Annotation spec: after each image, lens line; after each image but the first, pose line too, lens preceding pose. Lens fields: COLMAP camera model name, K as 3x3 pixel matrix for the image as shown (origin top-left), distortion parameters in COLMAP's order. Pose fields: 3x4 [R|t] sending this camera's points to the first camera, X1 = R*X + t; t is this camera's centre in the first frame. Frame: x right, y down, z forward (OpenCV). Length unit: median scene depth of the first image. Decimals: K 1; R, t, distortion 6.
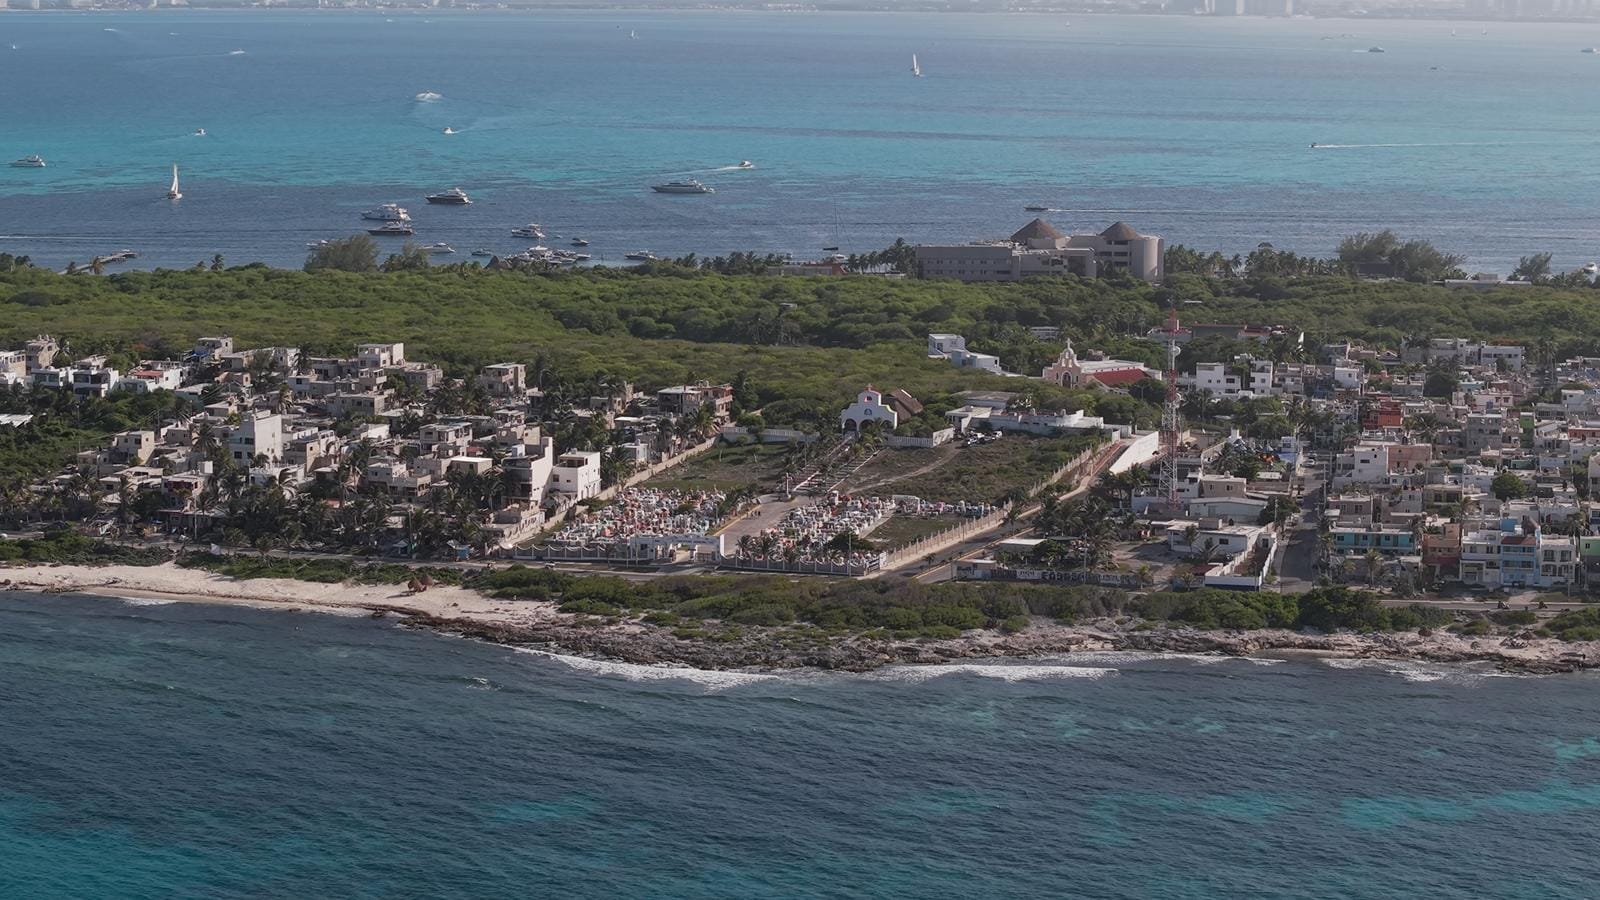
lens RADIAL K [[3780.8, 0, 798.0], [0, 3780.8, 445.7], [0, 0, 1]] dist [-0.186053, 0.000000]
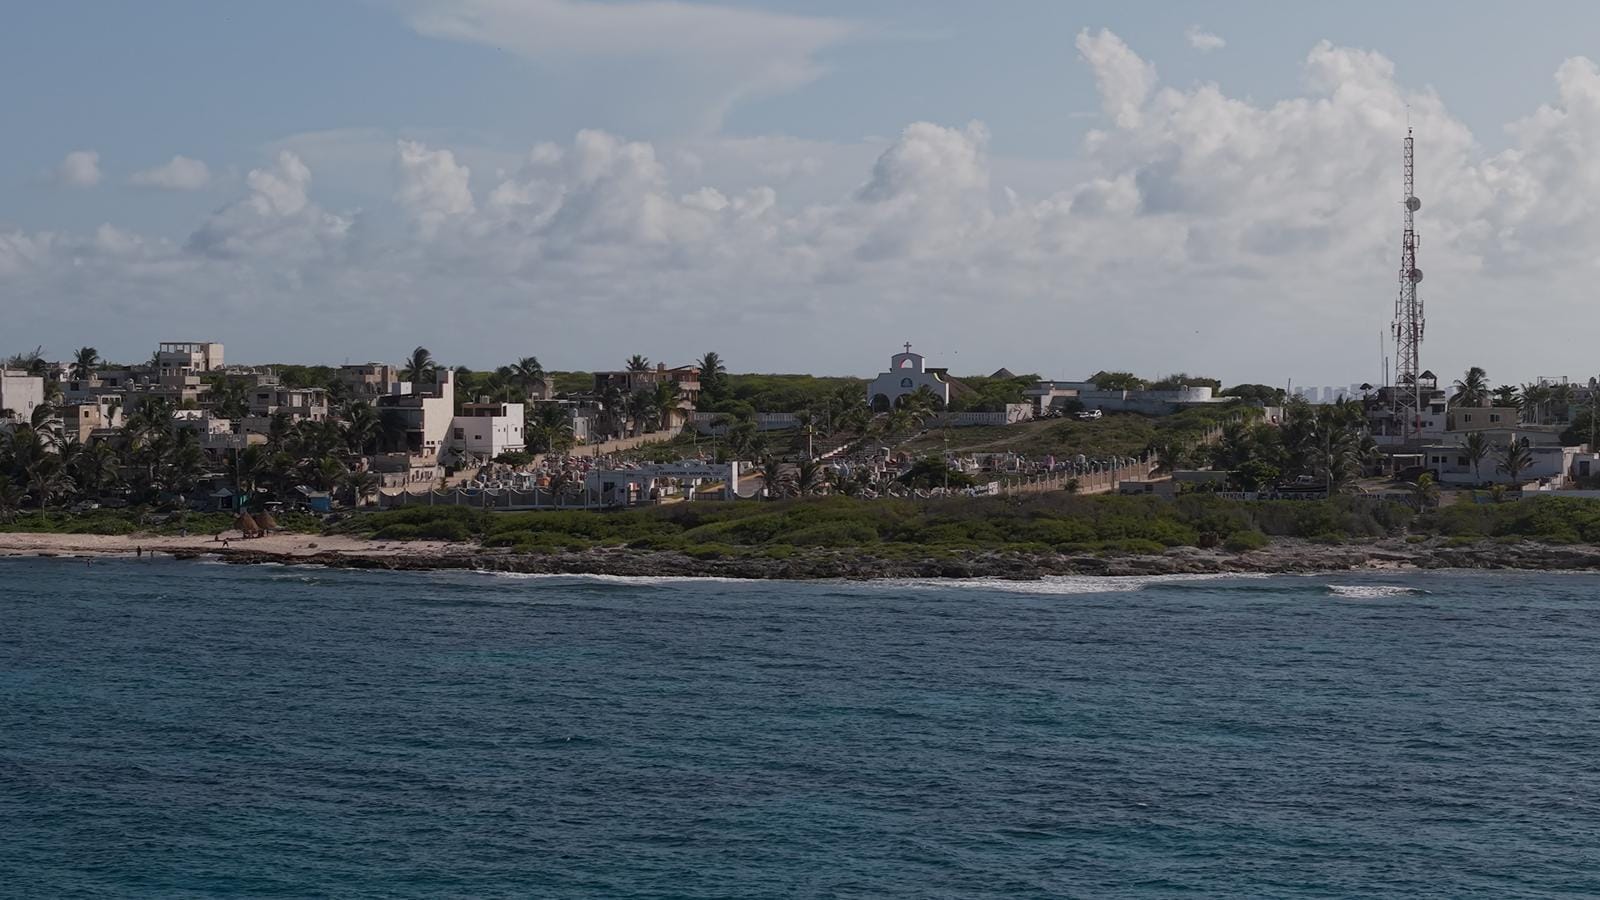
lens RADIAL K [[3780.8, 0, 799.7], [0, 3780.8, 450.4], [0, 0, 1]] dist [-0.186053, 0.000000]
pose [[0.998706, -0.006793, 0.050405, -0.037792], [0.012406, 0.993641, -0.111910, 0.085062], [-0.049324, 0.112391, 0.992439, 0.344950]]
